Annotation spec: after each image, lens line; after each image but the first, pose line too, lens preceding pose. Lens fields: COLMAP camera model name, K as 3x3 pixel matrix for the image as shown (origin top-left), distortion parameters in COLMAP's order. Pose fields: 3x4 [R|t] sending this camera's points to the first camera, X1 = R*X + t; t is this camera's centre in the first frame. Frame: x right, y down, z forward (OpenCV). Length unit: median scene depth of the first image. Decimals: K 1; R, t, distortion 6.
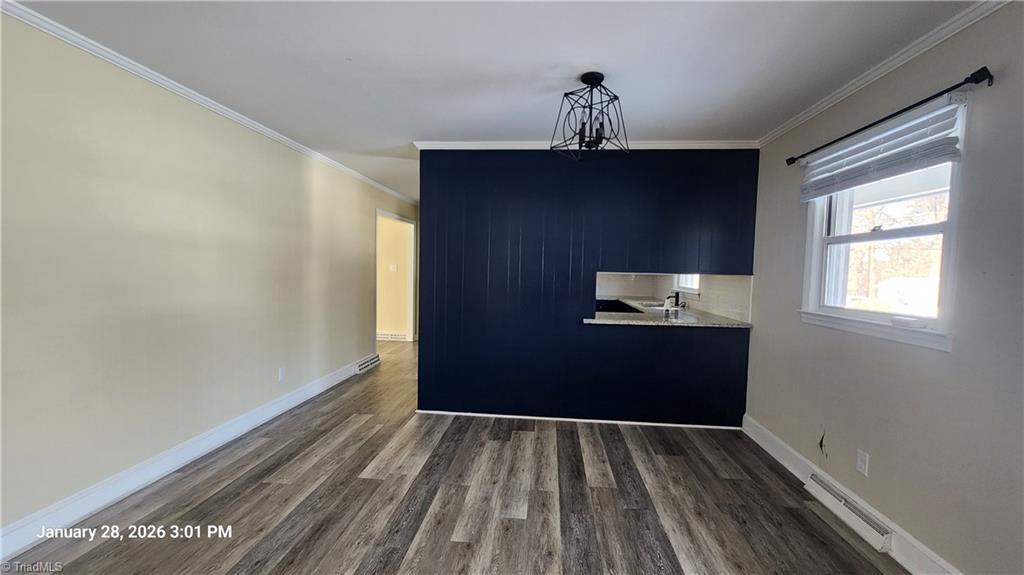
lens RADIAL K [[420.0, 0, 514.6], [0, 420.0, 291.5], [0, 0, 1]] dist [-0.000024, 0.000543]
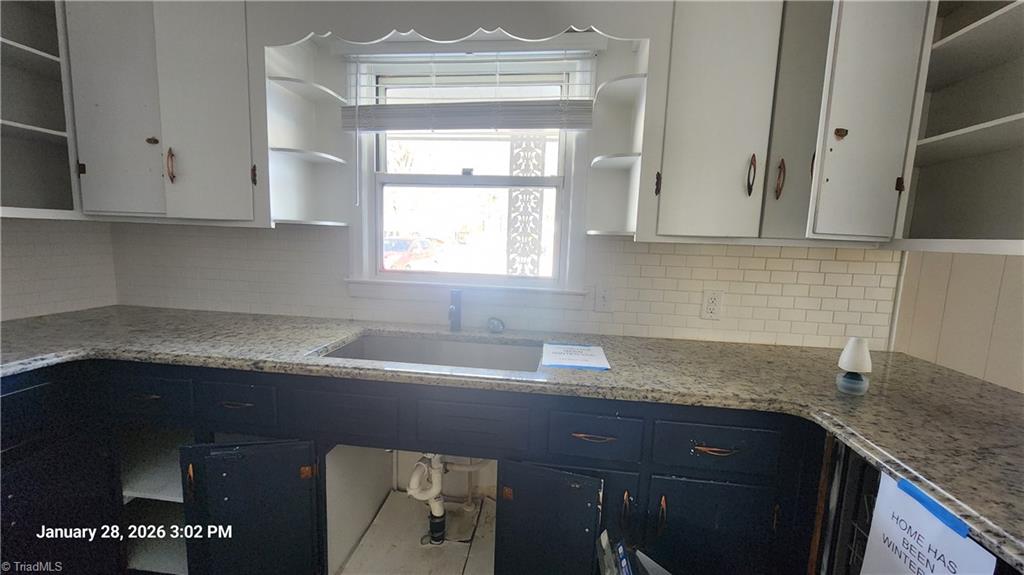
lens RADIAL K [[420.0, 0, 514.6], [0, 420.0, 291.5], [0, 0, 1]] dist [-0.000024, 0.000543]
pose [[0.036301, -0.146106, 0.988603, 0.018366], [0.015285, 0.989220, 0.145636, -0.031977], [-0.999224, 0.009824, 0.038143, 0.755718]]
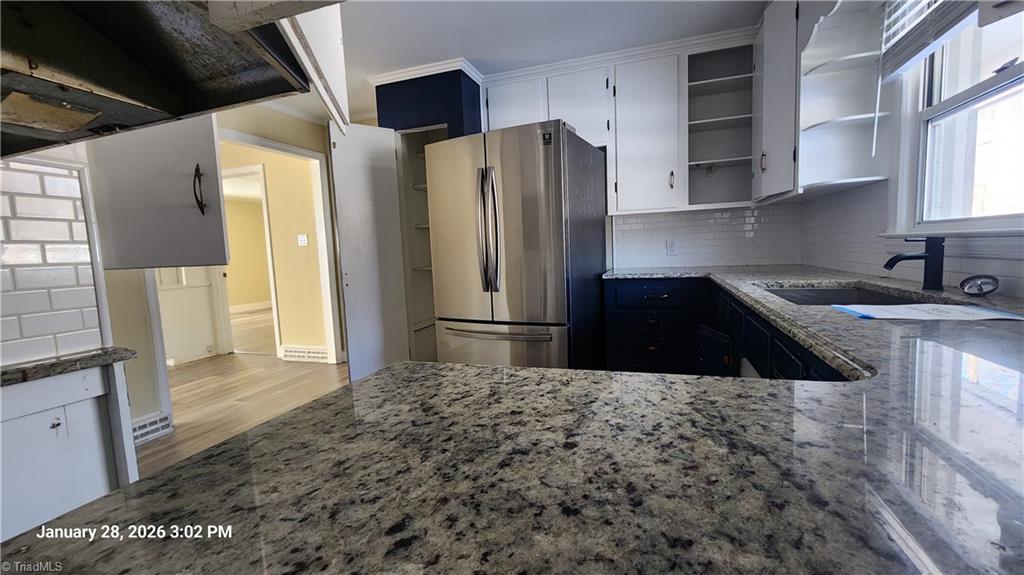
lens RADIAL K [[420.0, 0, 514.6], [0, 420.0, 291.5], [0, 0, 1]] dist [-0.000024, 0.000543]
pose [[0.968646, -0.041409, -0.244968, 0.298624], [0.054246, 0.997473, 0.045888, 0.077982], [0.242449, -0.057738, 0.968445, 0.235063]]
